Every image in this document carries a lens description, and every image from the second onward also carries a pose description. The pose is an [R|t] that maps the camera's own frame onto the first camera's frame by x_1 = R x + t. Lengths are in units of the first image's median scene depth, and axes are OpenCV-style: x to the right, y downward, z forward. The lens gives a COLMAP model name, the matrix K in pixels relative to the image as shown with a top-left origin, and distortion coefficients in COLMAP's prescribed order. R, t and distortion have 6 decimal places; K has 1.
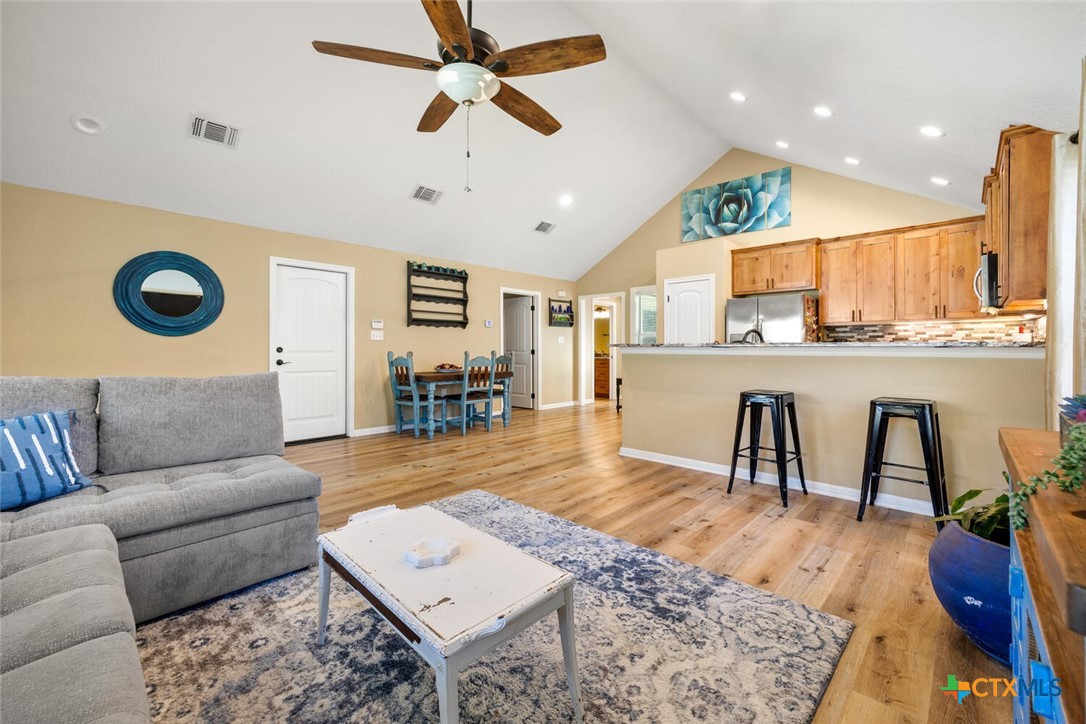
lens RADIAL K [[444.6, 0, 553.5], [0, 444.6, 351.0], [0, 0, 1]] dist [0.011680, -0.000011]
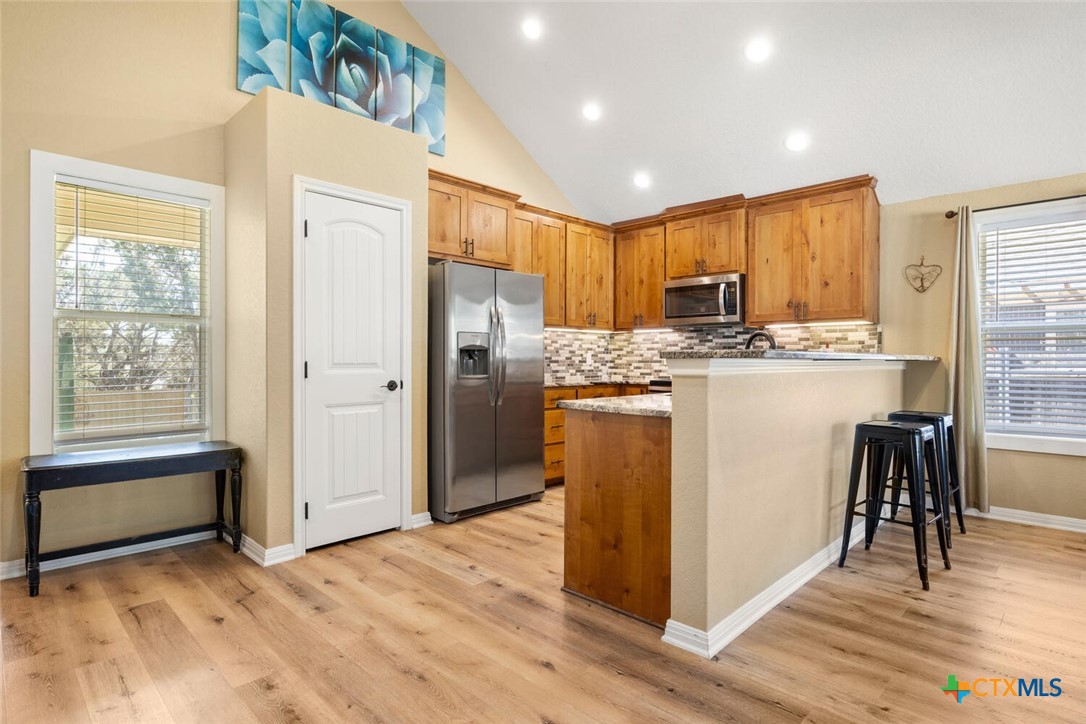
lens RADIAL K [[564.8, 0, 553.1], [0, 564.8, 355.9], [0, 0, 1]] dist [-0.005187, -0.000191]
pose [[0.019279, 0.002572, 0.999811, -0.513362], [0.002803, 0.999993, -0.002627, -0.018388], [-0.999810, 0.002853, 0.019271, 1.839688]]
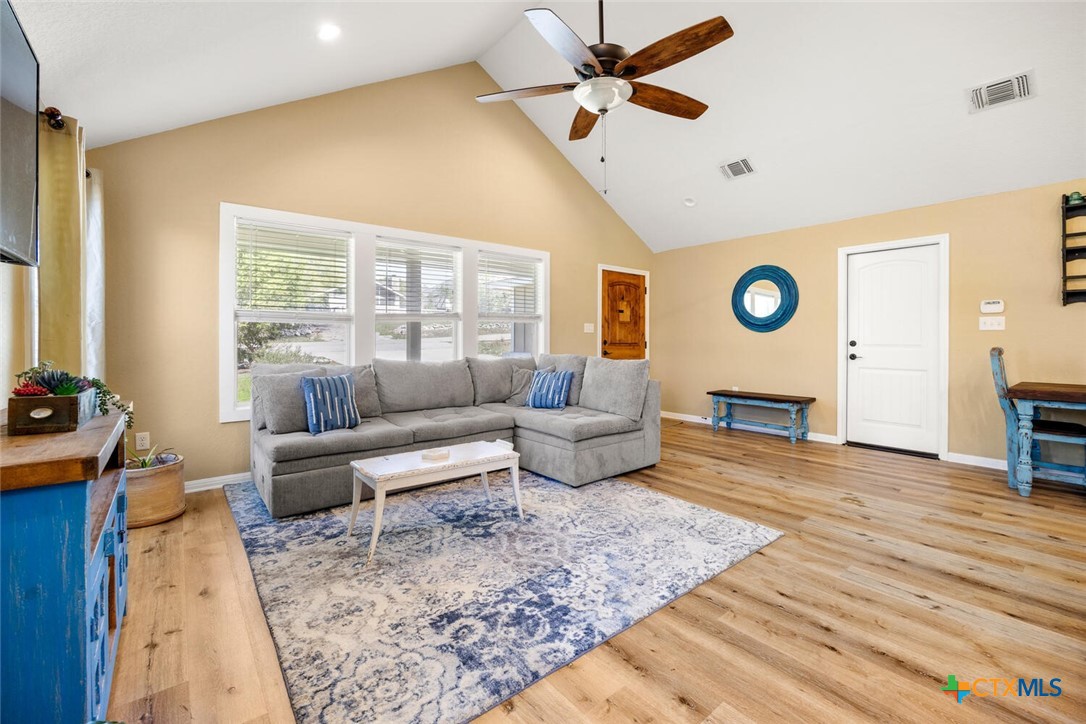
lens RADIAL K [[458.2, 0, 545.4], [0, 458.2, 342.5], [0, 0, 1]] dist [-0.017441, -0.000099]
pose [[-0.140153, 0.004048, -0.990122, 0.778130], [-0.007262, 0.999961, 0.005116, -0.008780], [0.990103, 0.007907, -0.140118, 0.876915]]
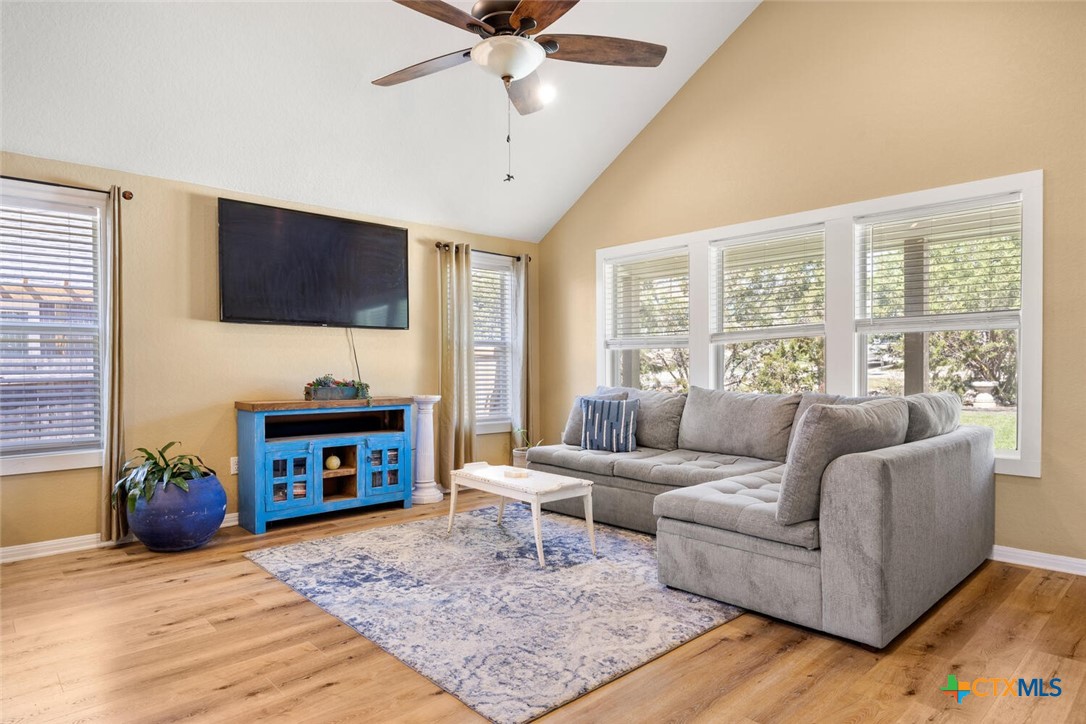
lens RADIAL K [[633.7, 0, 547.2], [0, 633.7, 368.5], [0, 0, 1]] dist [-0.006283, -0.000299]
pose [[-0.997532, 0.001164, 0.070209, -0.302145], [0.002027, 0.999923, 0.012222, -0.016199], [-0.070189, 0.012334, -0.997457, 1.909978]]
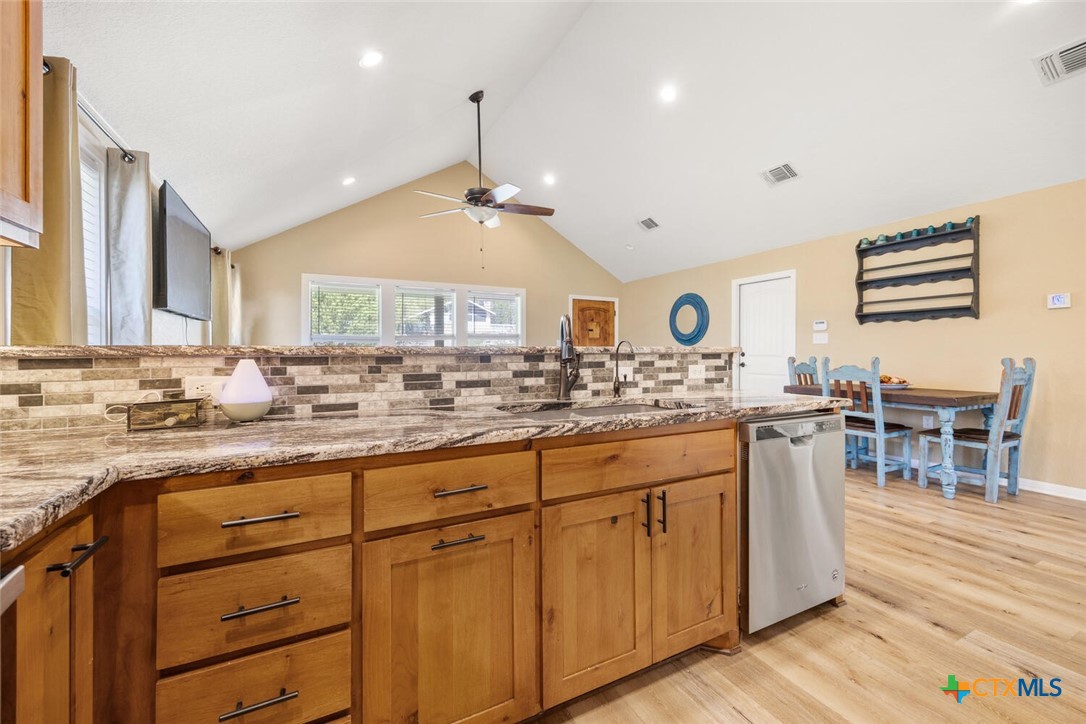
lens RADIAL K [[458.2, 0, 545.1], [0, 458.2, 353.8], [0, 0, 1]] dist [-0.017441, -0.000099]
pose [[-0.338029, -0.000872, -0.941135, 1.304413], [-0.003001, 0.999995, 0.000151, -0.006576], [0.941131, 0.002875, -0.338030, 1.638659]]
